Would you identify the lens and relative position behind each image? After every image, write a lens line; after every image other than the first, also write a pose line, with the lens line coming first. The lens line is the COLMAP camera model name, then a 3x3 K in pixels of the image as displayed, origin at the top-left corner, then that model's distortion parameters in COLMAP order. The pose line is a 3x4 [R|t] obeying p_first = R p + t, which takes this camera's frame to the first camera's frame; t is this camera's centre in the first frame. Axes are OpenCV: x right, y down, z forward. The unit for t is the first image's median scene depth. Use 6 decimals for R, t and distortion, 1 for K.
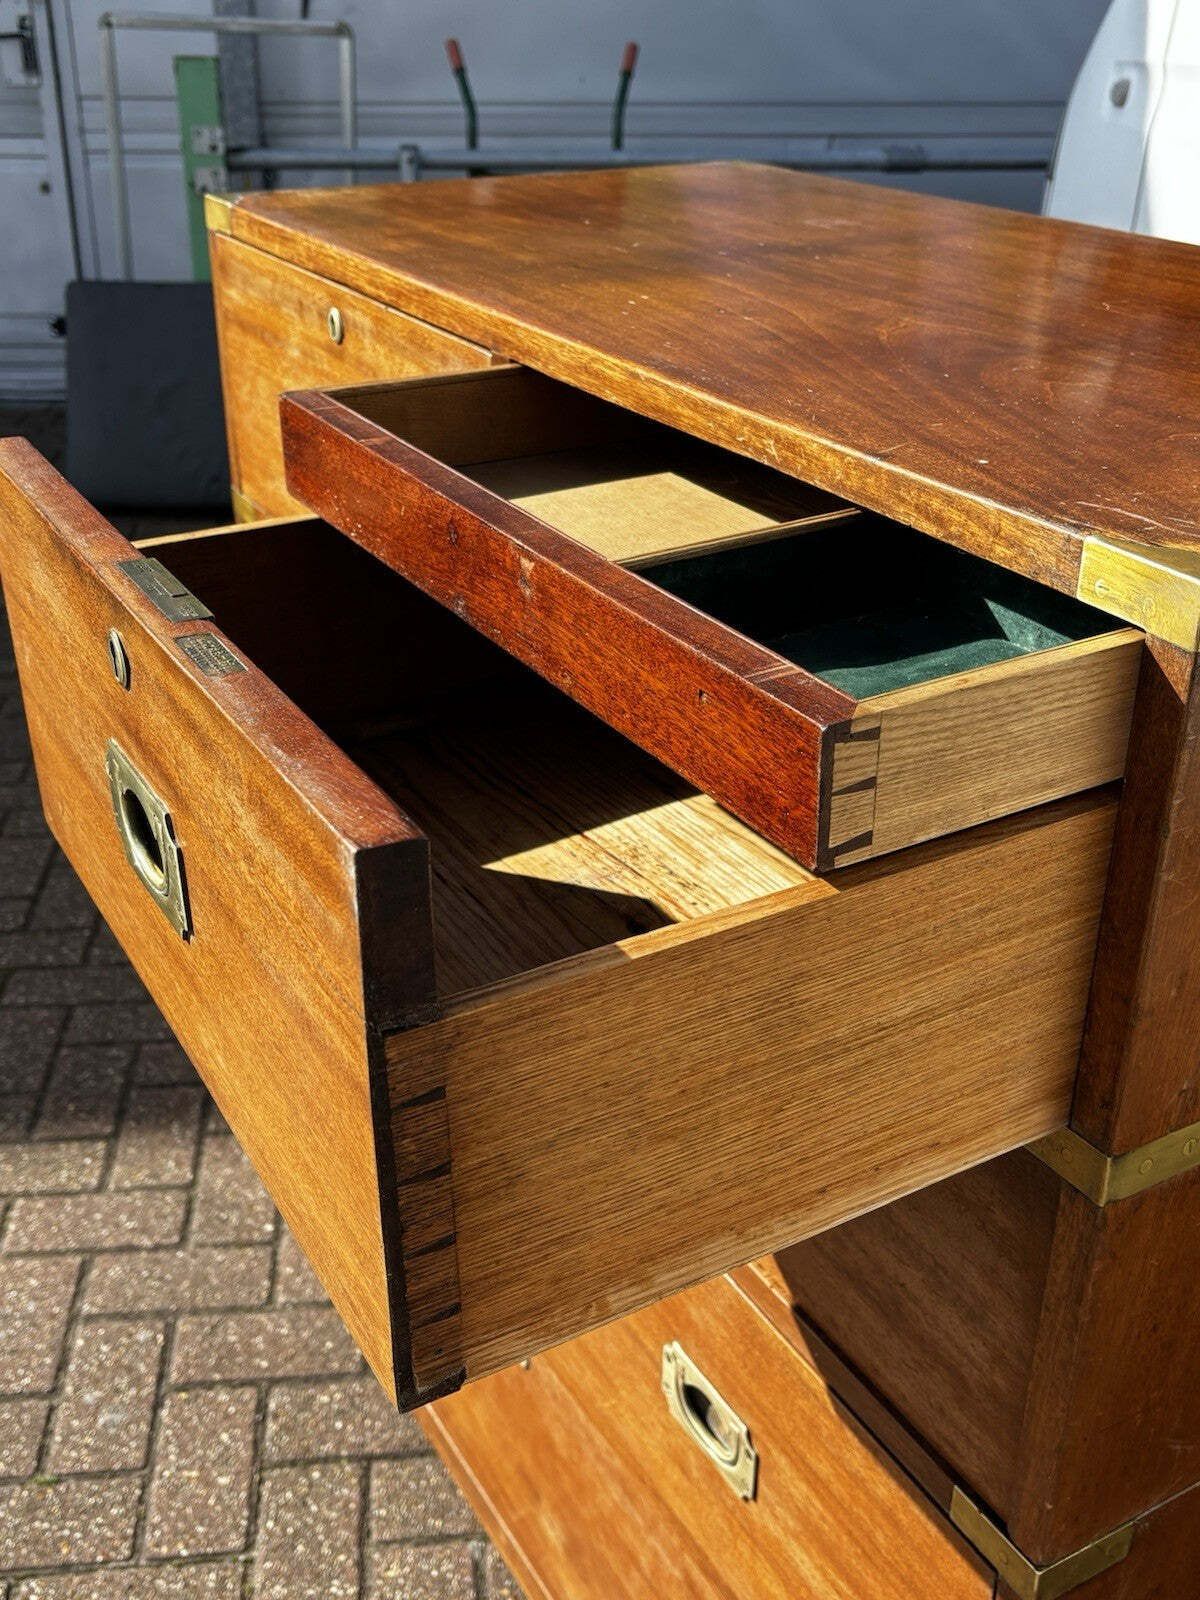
lens RADIAL K [[1650.1, 0, 670.5], [0, 1650.1, 797.8], [0, 0, 1]] dist [0.141244, 0.003390]
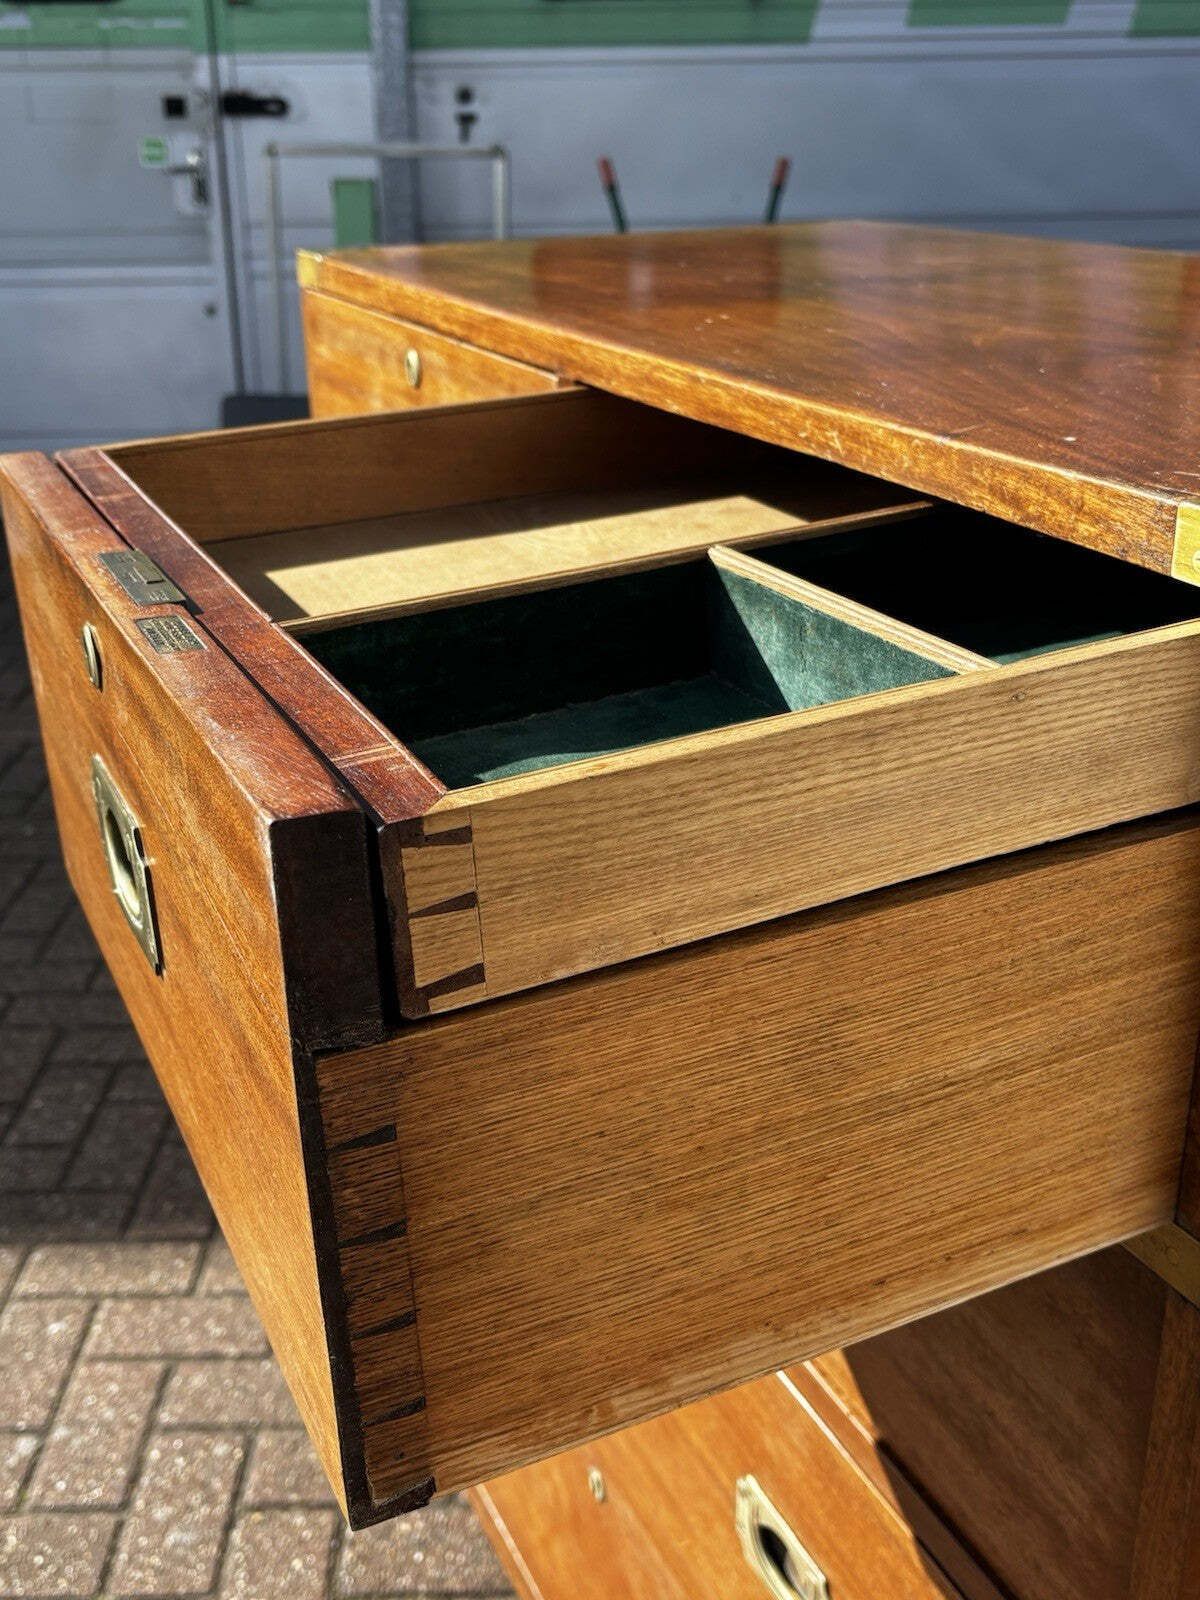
lens RADIAL K [[1627.2, 0, 702.6], [0, 1627.2, 816.2], [0, 0, 1]] dist [0.224250, -0.197294]
pose [[0.997530, 0.015267, -0.068565, 0.046393], [-0.019816, 0.997612, -0.066168, 0.044572], [0.067391, 0.067363, 0.995450, 0.108552]]
